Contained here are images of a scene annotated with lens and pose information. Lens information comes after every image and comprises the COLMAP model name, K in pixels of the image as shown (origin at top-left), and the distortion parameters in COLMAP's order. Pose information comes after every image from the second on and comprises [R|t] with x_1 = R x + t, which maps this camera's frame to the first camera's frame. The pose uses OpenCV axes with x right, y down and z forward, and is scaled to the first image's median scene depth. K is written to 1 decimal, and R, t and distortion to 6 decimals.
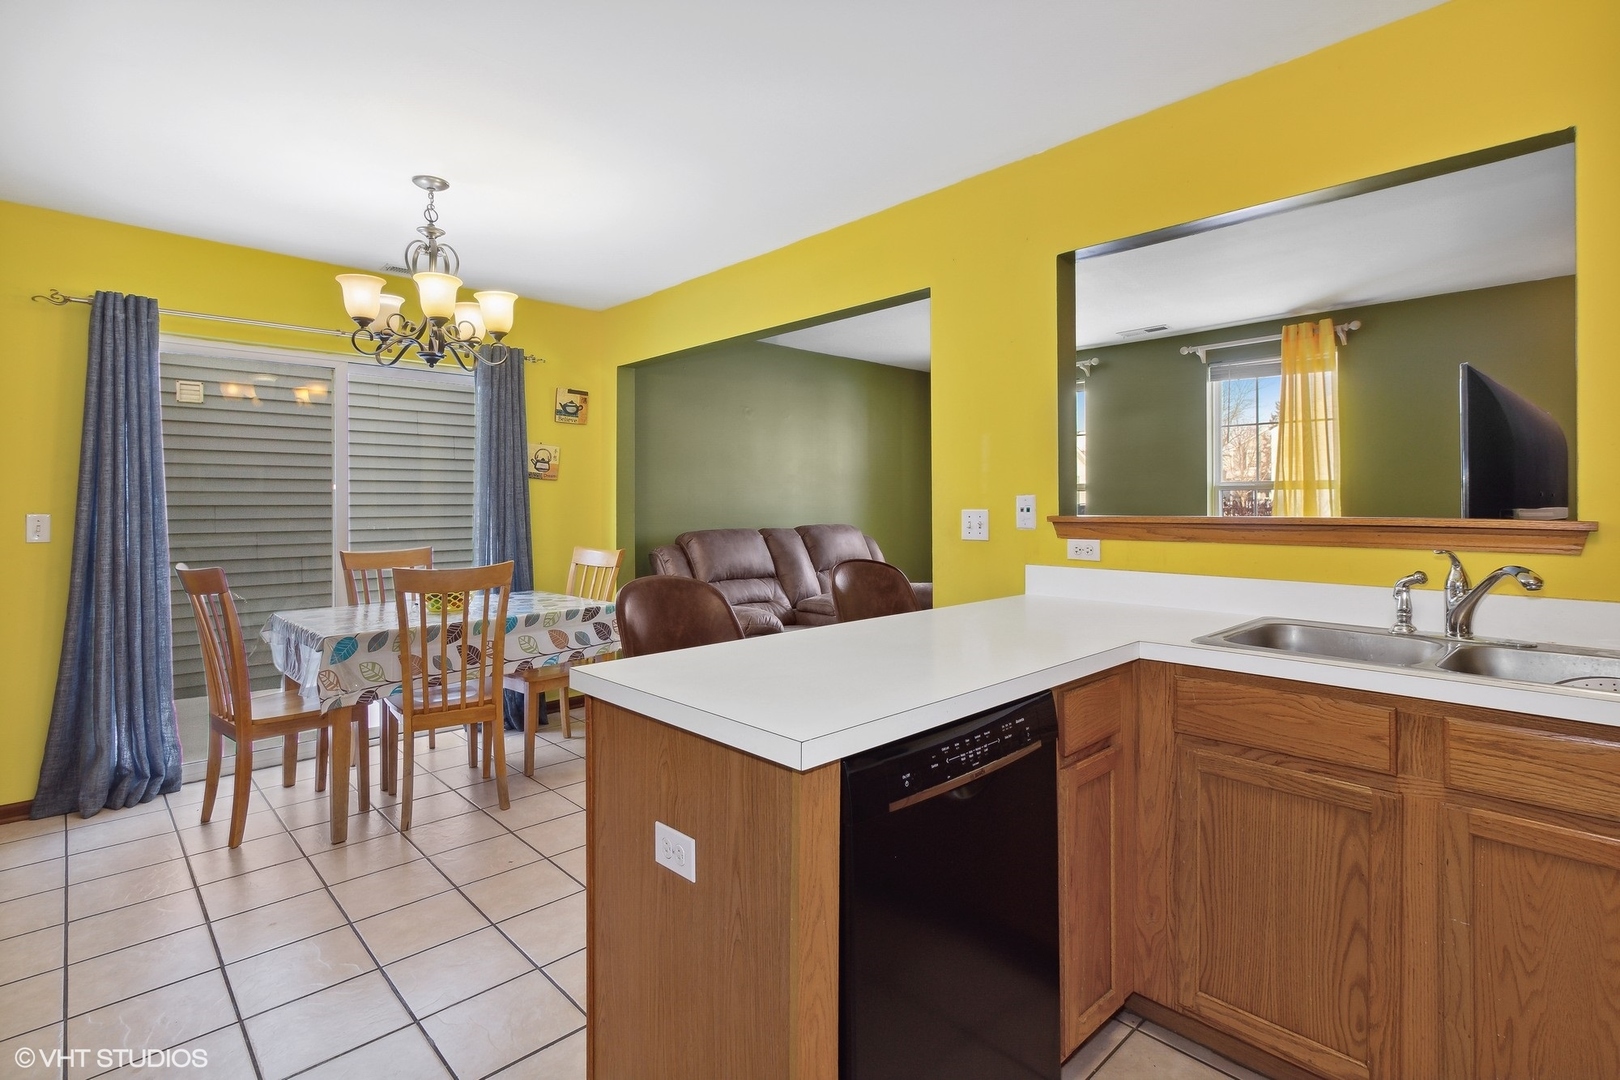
lens RADIAL K [[786.2, 0, 822.0], [0, 786.2, 504.1], [0, 0, 1]] dist [0.009573, -0.001311]
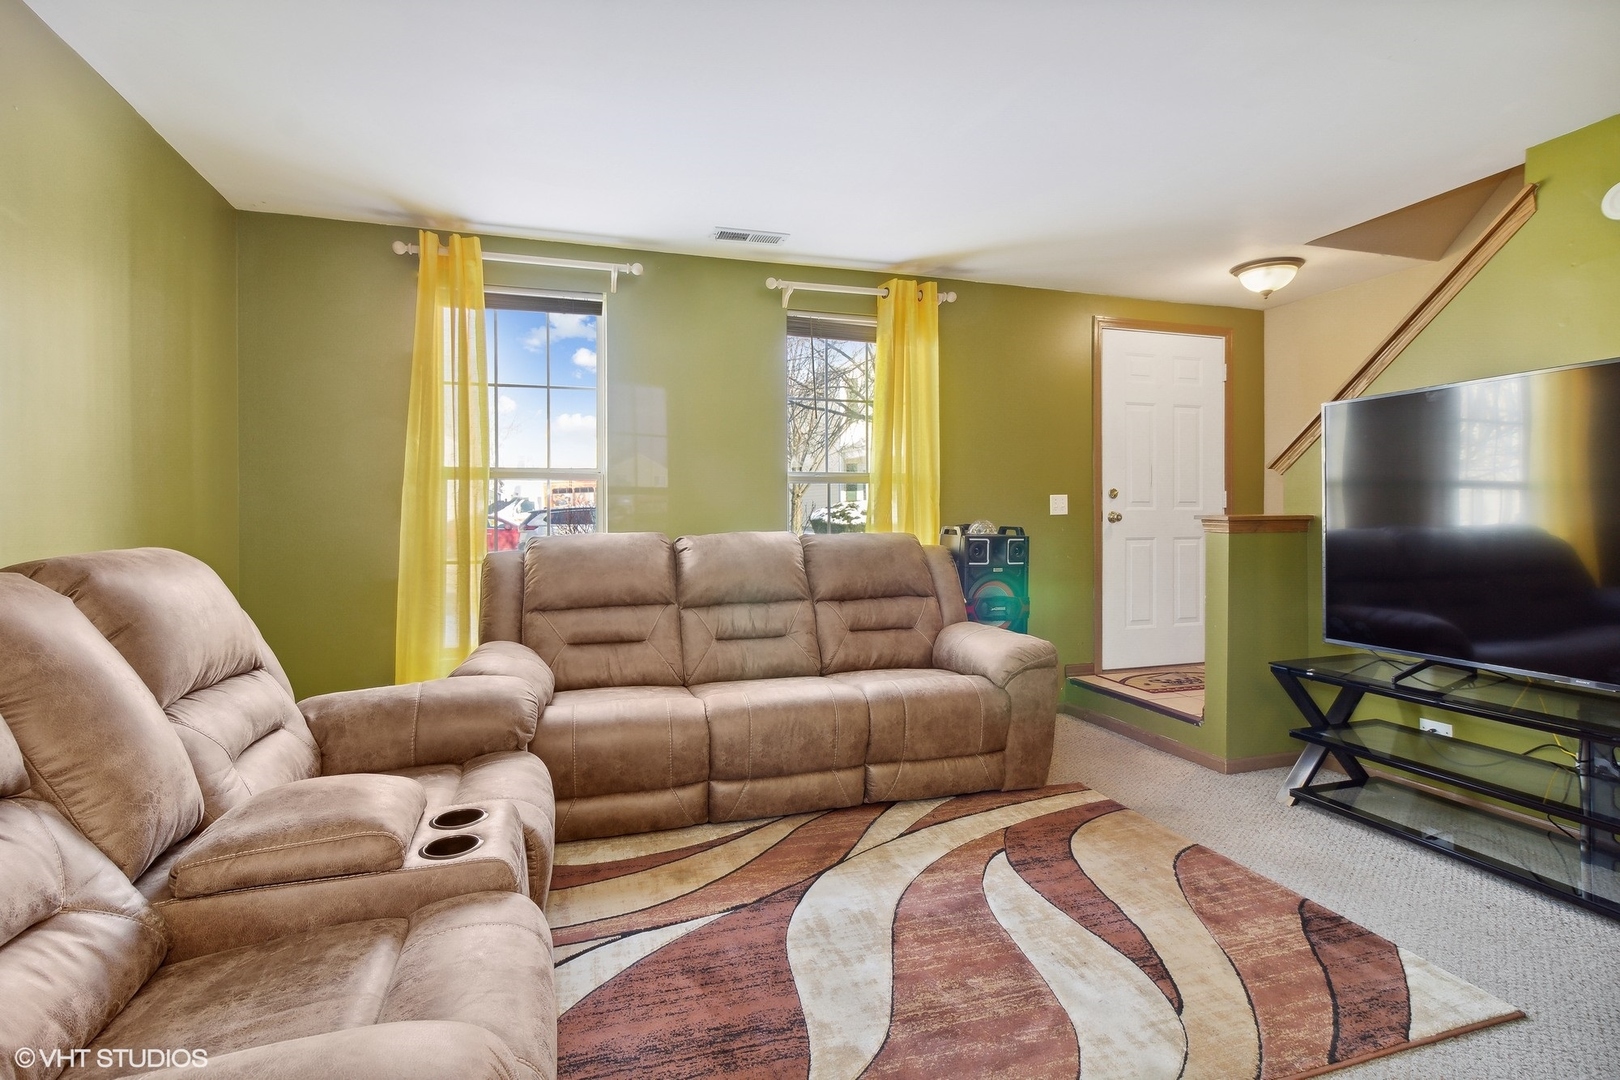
lens RADIAL K [[760.6, 0, 800.8], [0, 760.6, 497.0], [0, 0, 1]] dist [0.012340, 0.005676]
pose [[0.430486, 0.019655, 0.902383, -0.350261], [0.010462, 0.999587, -0.026764, 0.037634], [-0.902536, 0.020962, 0.430103, 1.744385]]
